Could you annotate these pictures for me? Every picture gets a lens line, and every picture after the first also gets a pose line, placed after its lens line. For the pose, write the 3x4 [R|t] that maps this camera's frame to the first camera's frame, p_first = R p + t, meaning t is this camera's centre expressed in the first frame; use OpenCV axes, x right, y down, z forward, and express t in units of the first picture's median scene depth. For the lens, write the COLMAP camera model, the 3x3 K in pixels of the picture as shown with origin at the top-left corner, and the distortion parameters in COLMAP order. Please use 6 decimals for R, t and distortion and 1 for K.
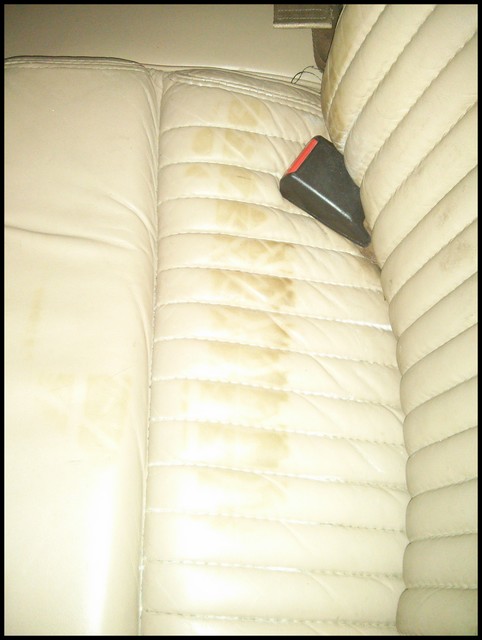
lens RADIAL K [[591.8, 0, 241.0], [0, 591.8, 320.0], [0, 0, 1]] dist [0.123487, -0.477061]
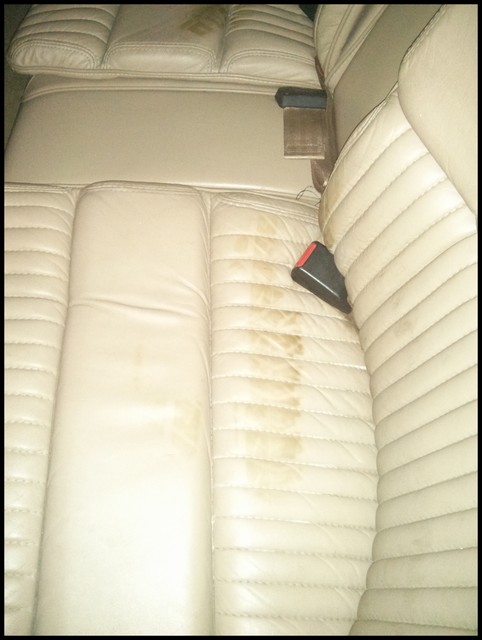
lens RADIAL K [[591.8, 0, 241.0], [0, 591.8, 320.0], [0, 0, 1]] dist [0.123487, -0.477061]
pose [[0.999435, -0.001460, 0.033582, -0.119377], [0.002955, 0.999005, -0.044502, -0.043929], [-0.033484, 0.044577, 0.998445, -0.517315]]
